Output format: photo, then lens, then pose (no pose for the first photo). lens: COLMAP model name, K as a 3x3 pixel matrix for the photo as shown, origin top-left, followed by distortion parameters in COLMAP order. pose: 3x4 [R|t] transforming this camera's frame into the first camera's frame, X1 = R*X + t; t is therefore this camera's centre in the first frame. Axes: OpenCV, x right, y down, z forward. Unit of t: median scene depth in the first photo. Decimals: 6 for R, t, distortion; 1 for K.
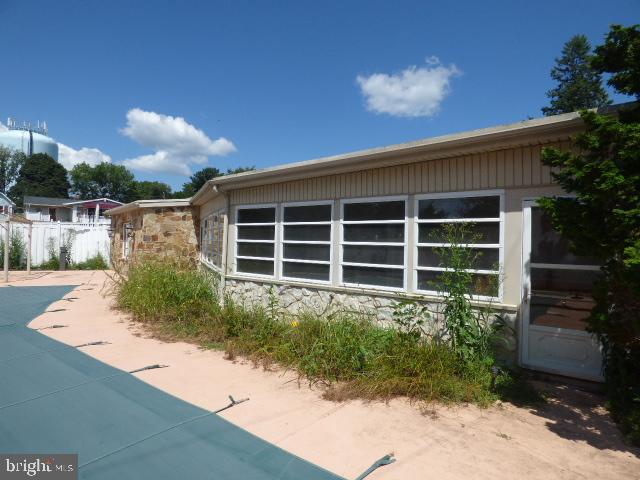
lens RADIAL K [[388.1, 0, 320.0], [0, 388.1, 240.0], [0, 0, 1]] dist [-0.005447, -0.001268]
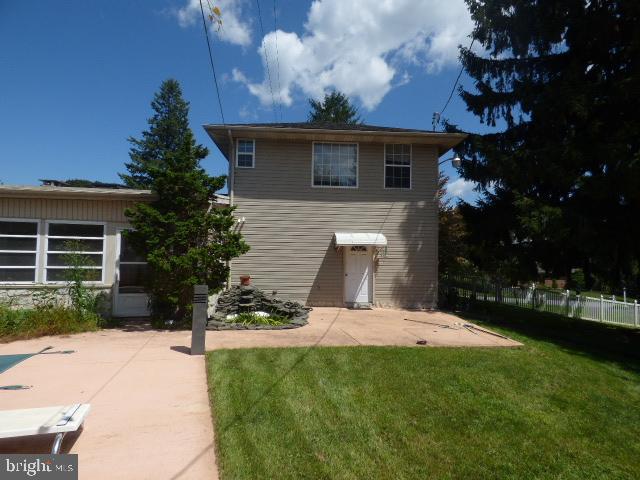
lens RADIAL K [[397.4, 0, 320.0], [0, 397.4, 240.0], [0, 0, 1]] dist [0.005461, 0.001180]
pose [[0.573087, 0.028158, 0.819011, -0.327144], [-0.006803, 0.999539, -0.029605, 0.002653], [-0.819467, 0.011394, 0.573014, -0.611424]]
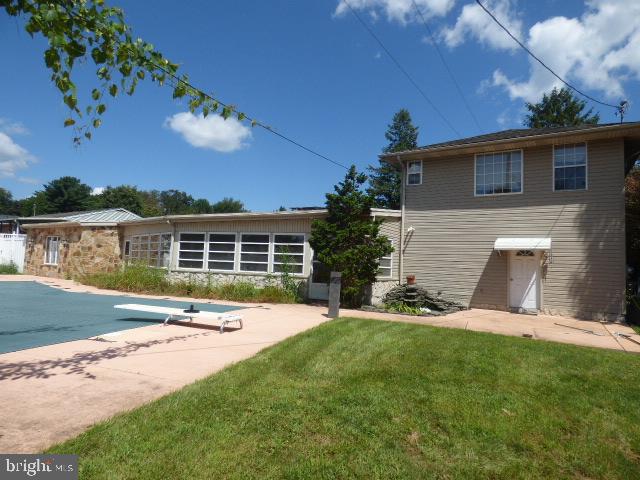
lens RADIAL K [[391.7, 0, 320.0], [0, 391.7, 240.0], [0, 0, 1]] dist [0.001733, 0.000686]
pose [[0.944192, 0.040587, 0.326887, -0.212763], [-0.023496, 0.998151, -0.056066, 0.044557], [-0.328558, 0.045256, 0.943399, -1.073683]]
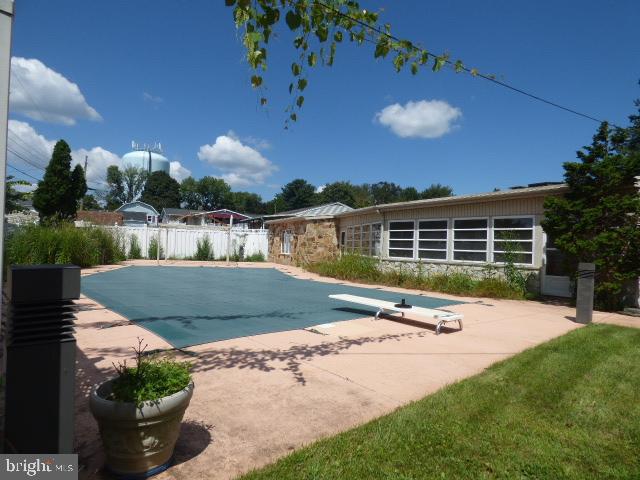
lens RADIAL K [[388.1, 0, 320.0], [0, 388.1, 240.0], [0, 0, 1]] dist [-0.005447, -0.001268]
pose [[0.982306, 0.007180, -0.187145, -0.211578], [-0.010386, 0.999816, -0.016153, 0.040443], [0.186994, 0.017811, 0.982200, -0.940798]]
